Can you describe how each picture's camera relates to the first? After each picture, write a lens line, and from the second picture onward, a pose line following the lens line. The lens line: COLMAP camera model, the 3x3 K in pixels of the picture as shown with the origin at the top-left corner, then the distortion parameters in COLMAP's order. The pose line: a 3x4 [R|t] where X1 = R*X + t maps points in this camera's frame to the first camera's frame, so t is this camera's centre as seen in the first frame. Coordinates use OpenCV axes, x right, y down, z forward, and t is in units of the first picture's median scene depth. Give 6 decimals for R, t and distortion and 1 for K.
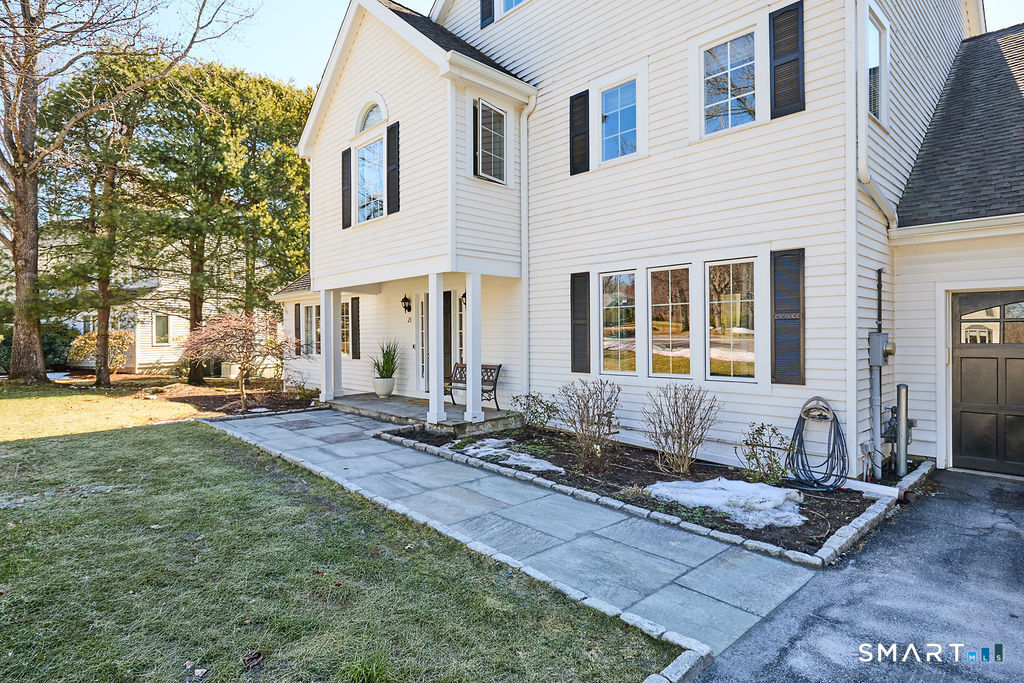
lens RADIAL K [[562.3, 0, 510.8], [0, 562.3, 341.5], [0, 0, 1]] dist [-0.015810, 0.000380]
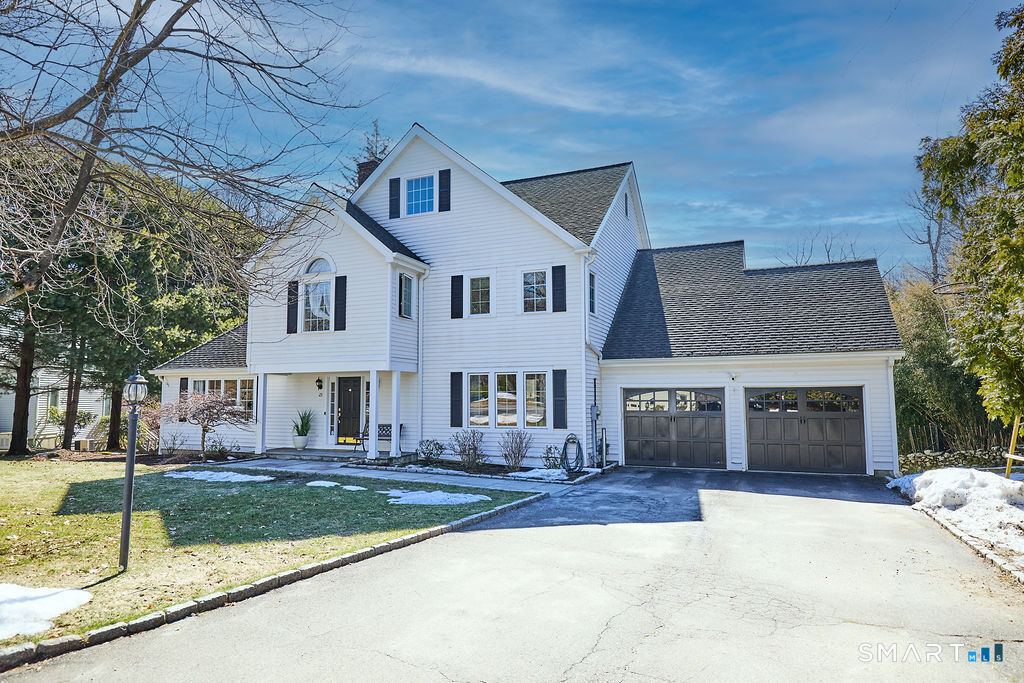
lens RADIAL K [[647.5, 0, 511.0], [0, 647.5, 340.7], [0, 0, 1]] dist [-0.002480, -0.000274]
pose [[0.916473, 0.040623, 0.398029, -0.610479], [0.000553, 0.994702, -0.102795, -0.007699], [-0.400096, 0.094429, 0.911596, -1.100668]]
